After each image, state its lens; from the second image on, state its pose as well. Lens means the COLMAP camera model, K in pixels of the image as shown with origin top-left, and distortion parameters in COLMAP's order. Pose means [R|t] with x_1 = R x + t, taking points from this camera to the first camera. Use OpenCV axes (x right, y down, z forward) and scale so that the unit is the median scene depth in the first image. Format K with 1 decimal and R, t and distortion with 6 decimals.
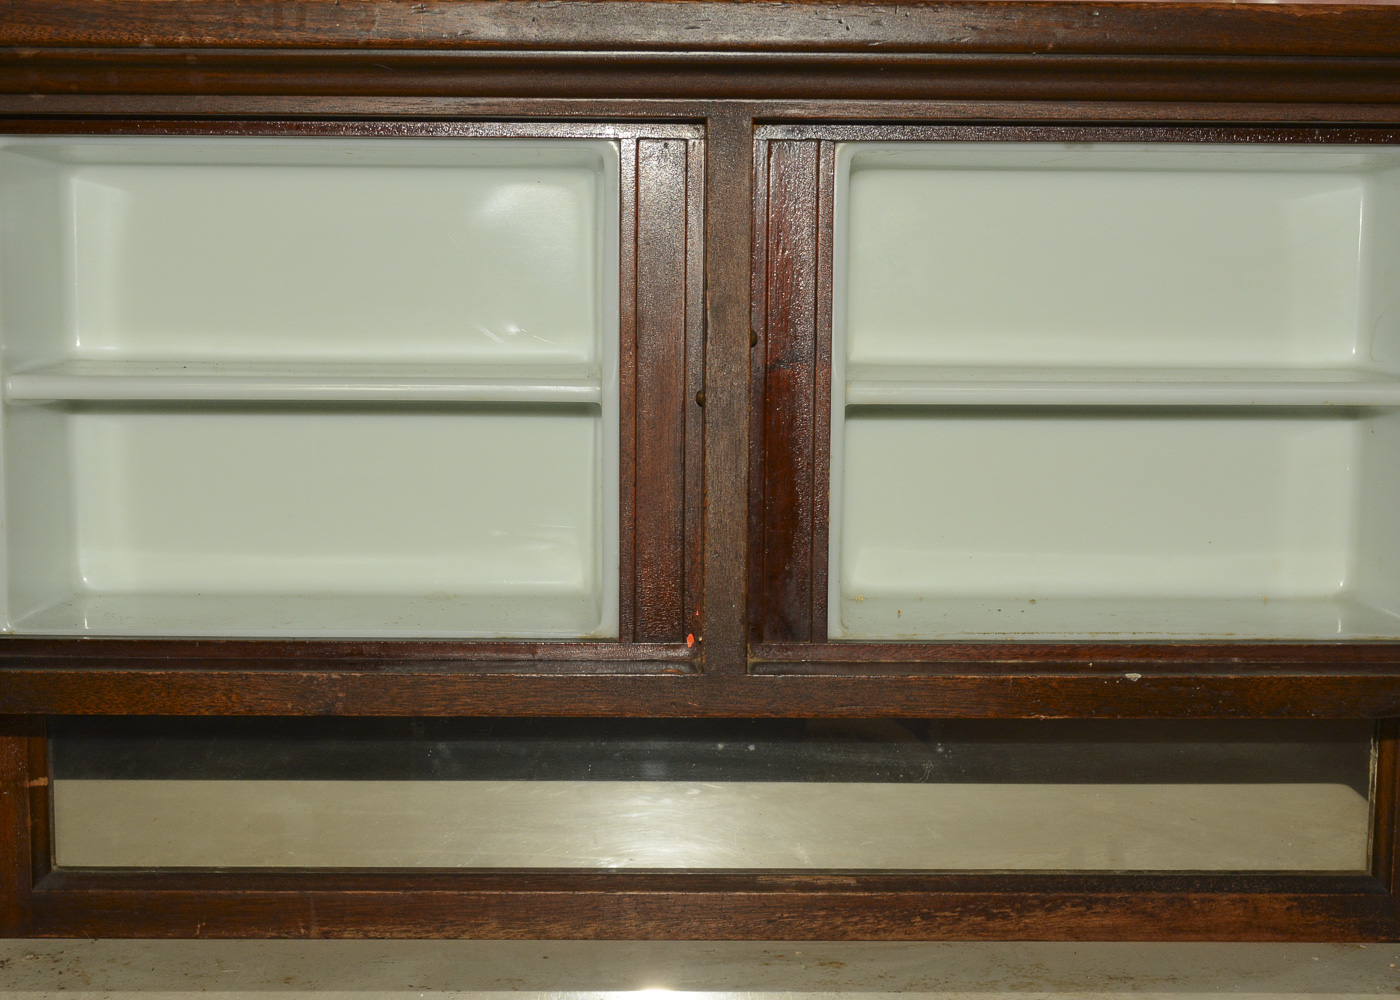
lens RADIAL K [[2252.1, 0, 603.9], [0, 2252.1, 565.4], [0, 0, 1]] dist [-0.023215, 0.000000]
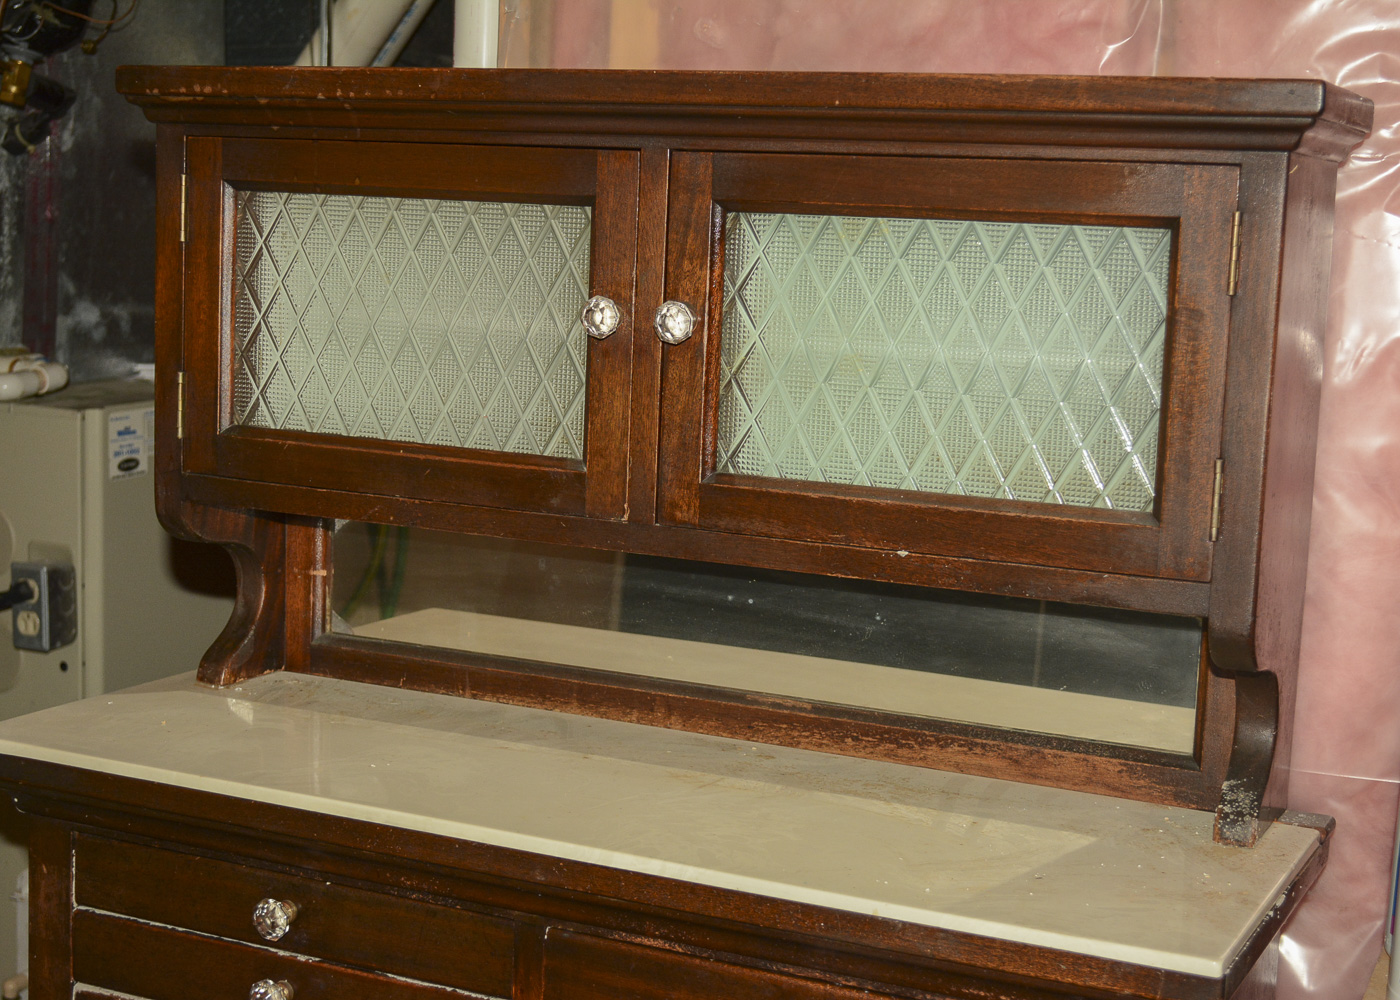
lens RADIAL K [[2222.3, 0, 706.6], [0, 2222.3, 502.2], [0, 0, 1]] dist [0.024103, 0.000000]
pose [[0.897631, 0.086249, -0.432226, 0.630508], [-0.109201, 0.993611, -0.028512, 0.061983], [0.427005, 0.072792, 0.901315, -0.259898]]
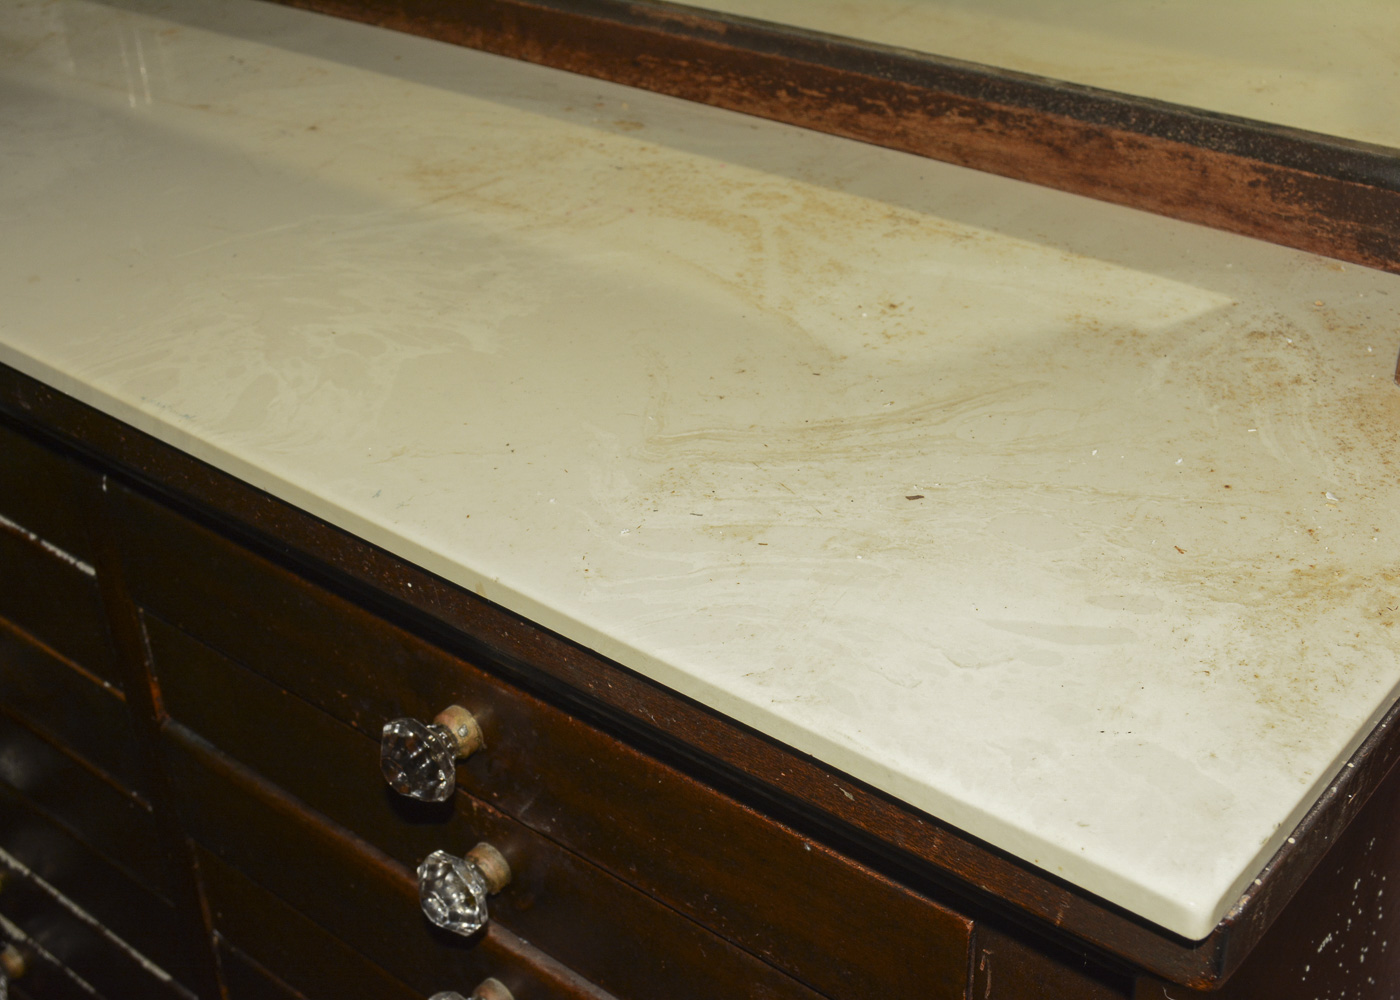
lens RADIAL K [[1812.0, 0, 702.3], [0, 1812.0, 499.3], [0, 0, 1]] dist [-0.054495, 0.000000]
pose [[0.755612, 0.305415, -0.579459, 0.507611], [-0.072785, 0.918314, 0.389105, 0.049419], [0.650963, -0.251836, 0.716118, 0.518495]]
